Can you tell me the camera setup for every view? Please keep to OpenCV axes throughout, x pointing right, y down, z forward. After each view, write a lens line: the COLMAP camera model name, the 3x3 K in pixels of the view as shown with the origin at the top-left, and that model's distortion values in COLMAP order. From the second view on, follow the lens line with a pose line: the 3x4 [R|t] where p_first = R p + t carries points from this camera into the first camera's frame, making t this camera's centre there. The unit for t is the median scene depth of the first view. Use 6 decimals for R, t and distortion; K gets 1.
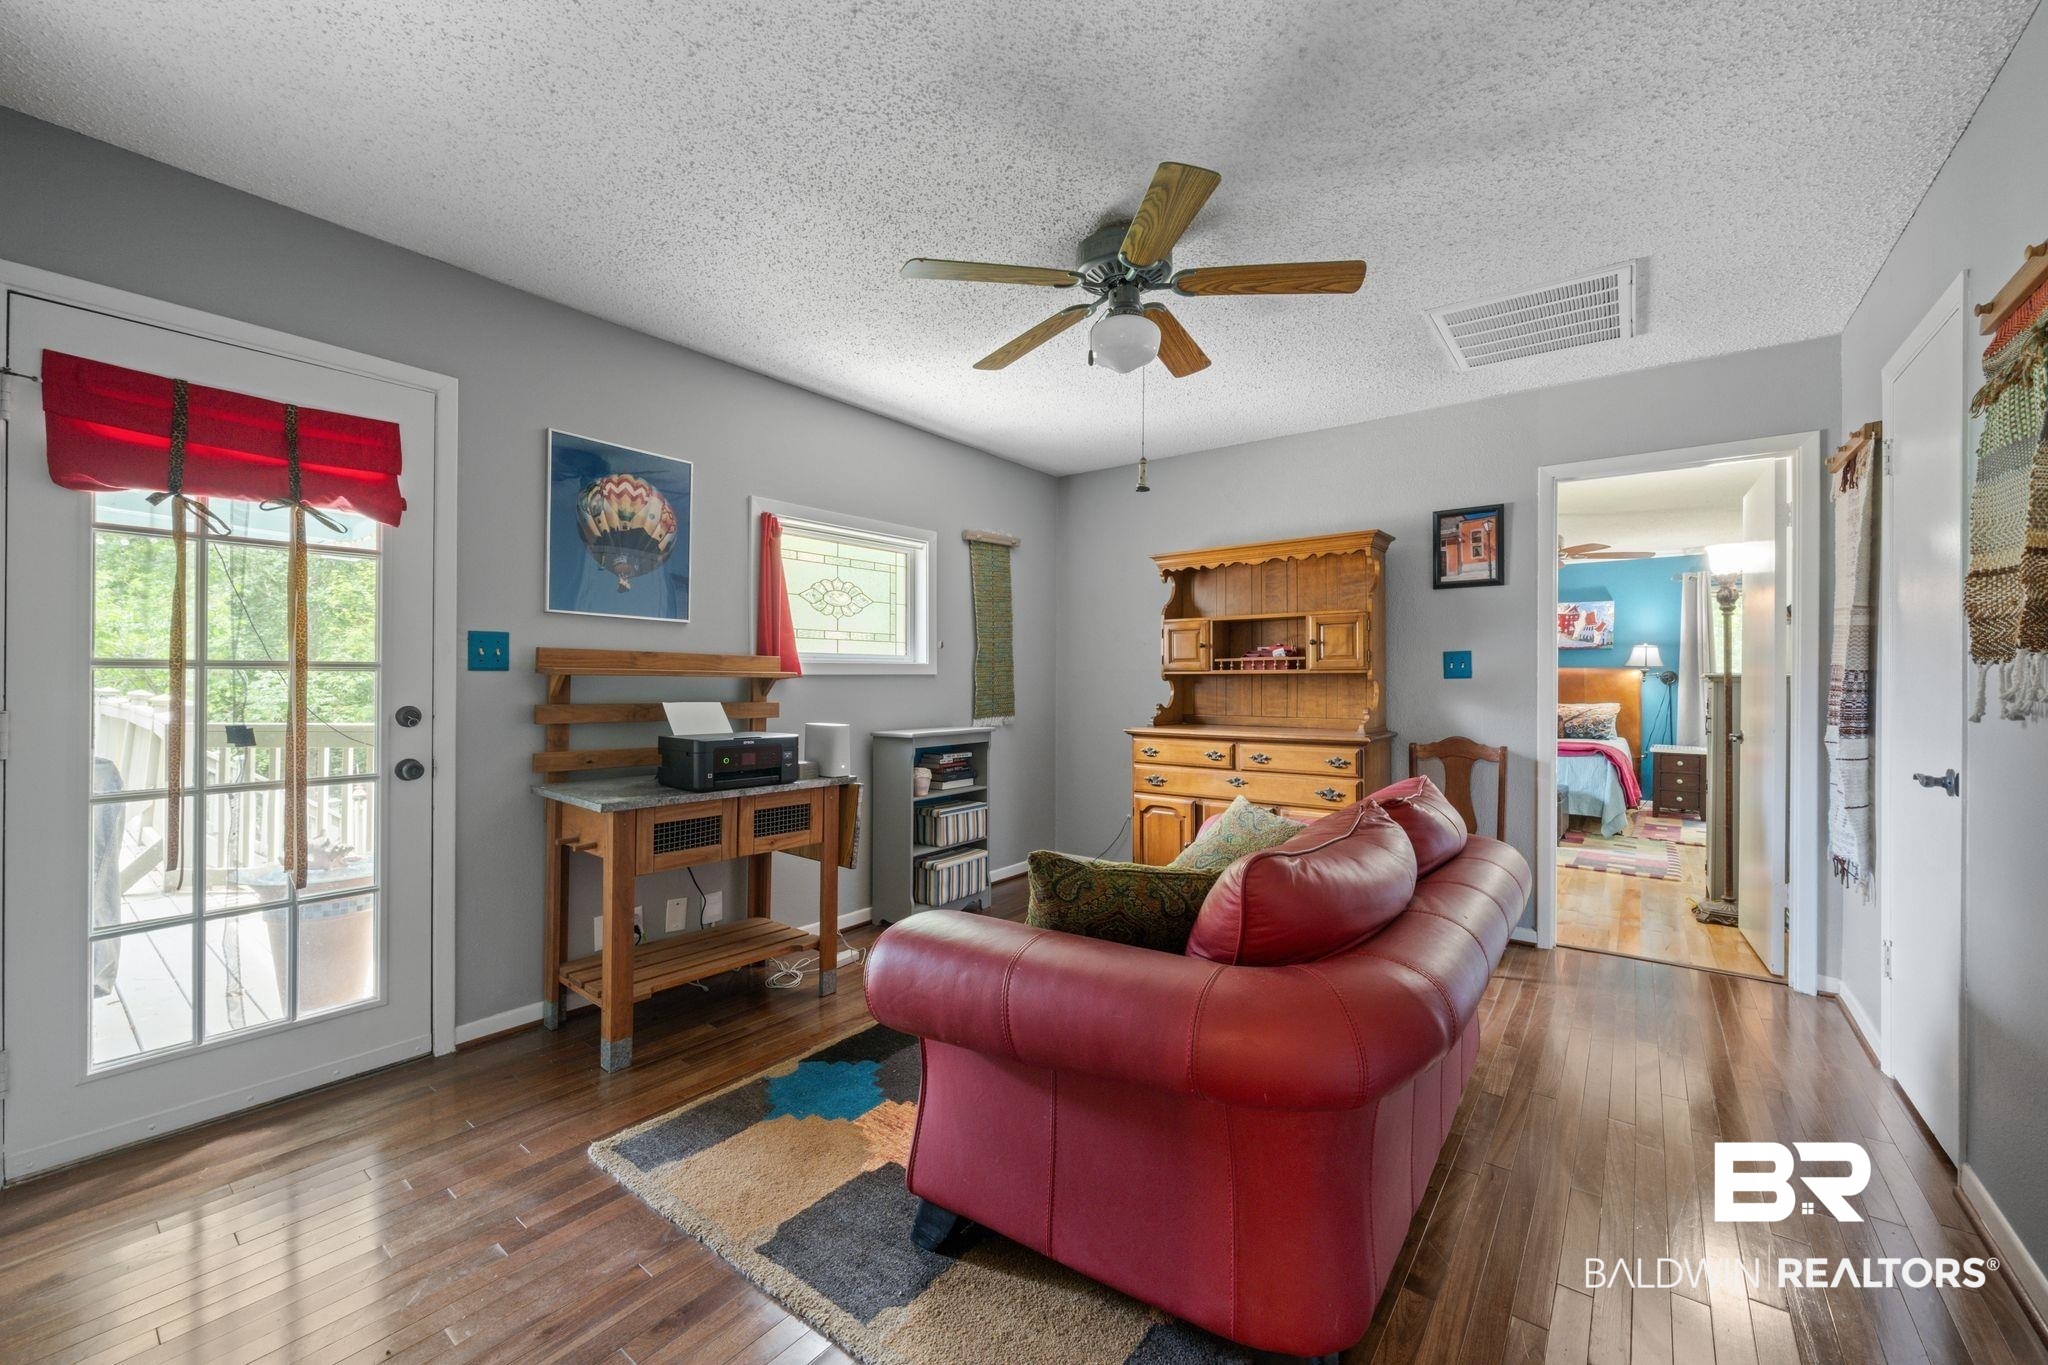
lens RADIAL K [[804.4, 0, 1019.4], [0, 804.4, 685.4], [0, 0, 1]] dist [-0.001513, -0.000309]
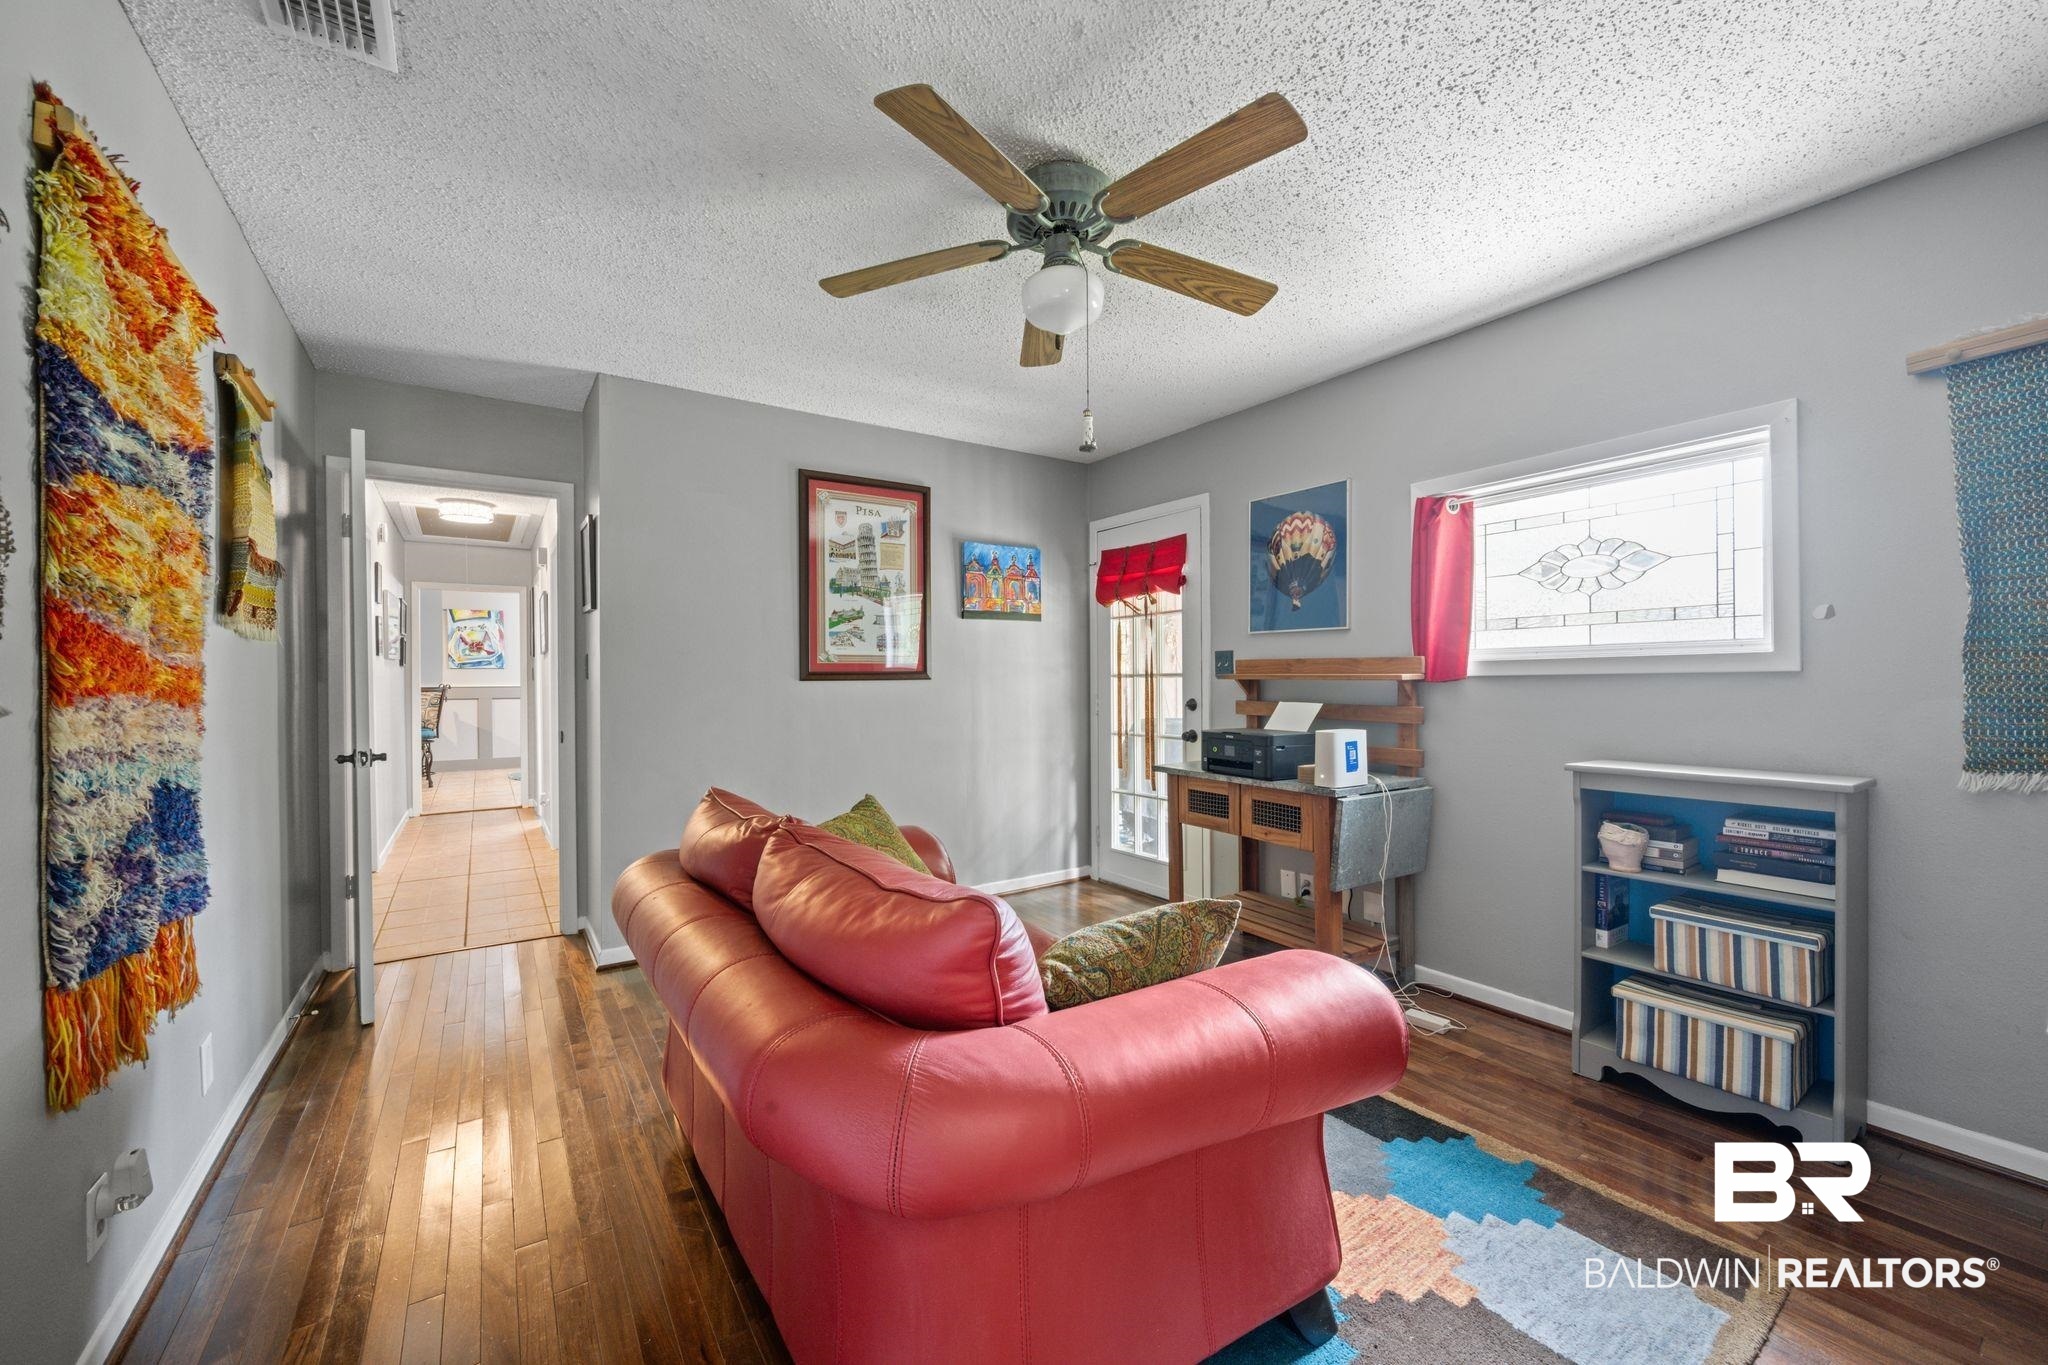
lens RADIAL K [[818.3, 0, 1024.0], [0, 818.3, 682.5], [0, 0, 1]] dist [-0.000008, -0.000077]
pose [[-0.320843, 0.003028, -0.947128, 0.817165], [-0.000578, 0.999994, 0.003393, -0.010965], [0.947132, 0.001636, -0.320839, 1.015398]]
